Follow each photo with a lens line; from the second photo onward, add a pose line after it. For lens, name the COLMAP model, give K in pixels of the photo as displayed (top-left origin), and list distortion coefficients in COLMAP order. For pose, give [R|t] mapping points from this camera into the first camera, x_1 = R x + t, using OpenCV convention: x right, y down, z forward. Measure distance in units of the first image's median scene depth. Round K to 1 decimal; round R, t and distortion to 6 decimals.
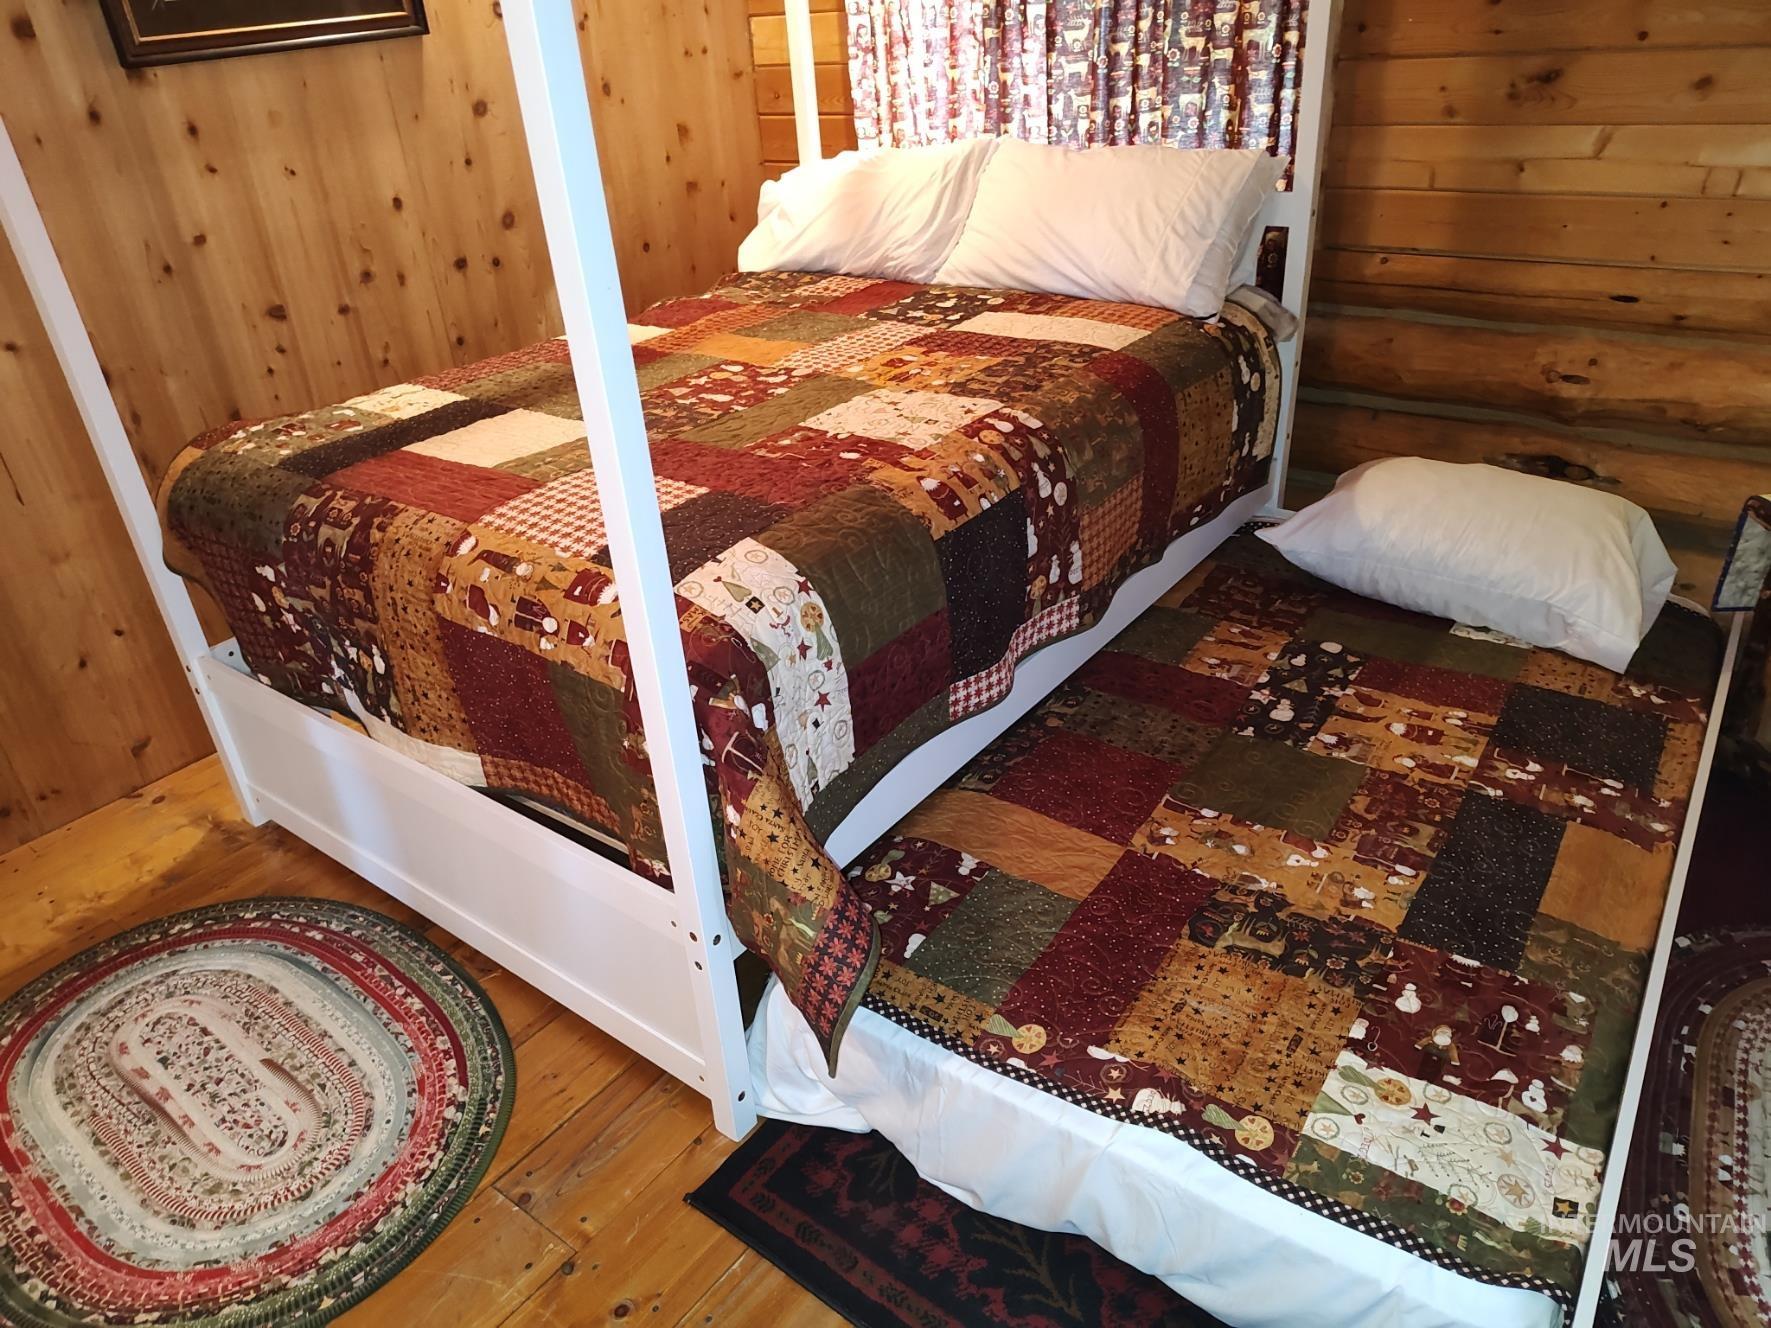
lens RADIAL K [[1152.9, 0, 890.3], [0, 1152.9, 661.0], [0, 0, 1]] dist [-0.000609, 0.000163]
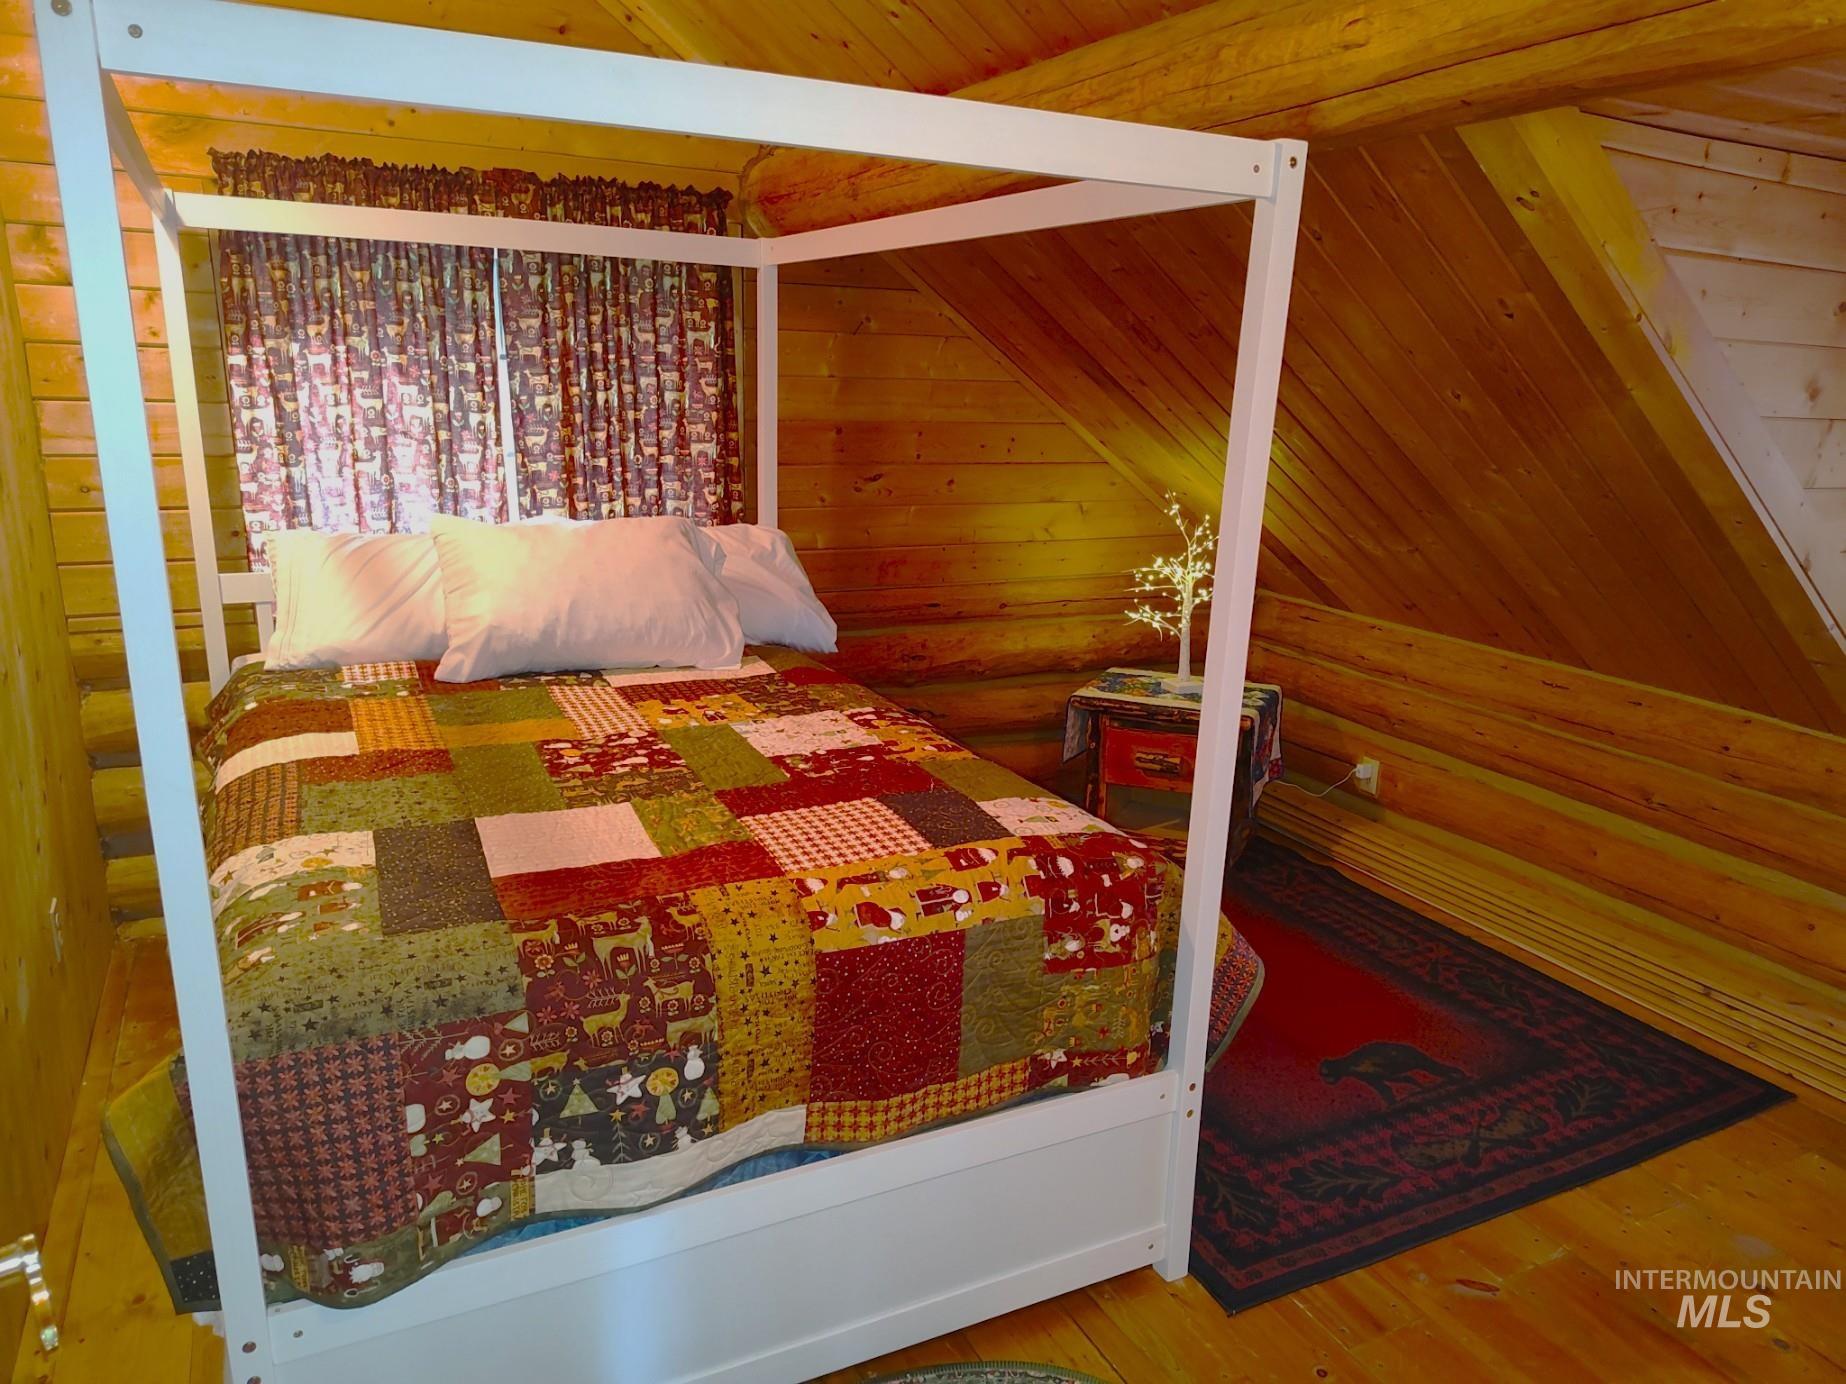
lens RADIAL K [[1309.2, 0, 926.5], [0, 1309.2, 694.7], [0, 0, 1]] dist [0.044446, 0.000541]
pose [[0.466240, -0.152793, 0.871364, -1.049940], [0.387998, 0.920502, -0.046197, -0.126230], [-0.795033, 0.359626, 0.488458, 0.182408]]
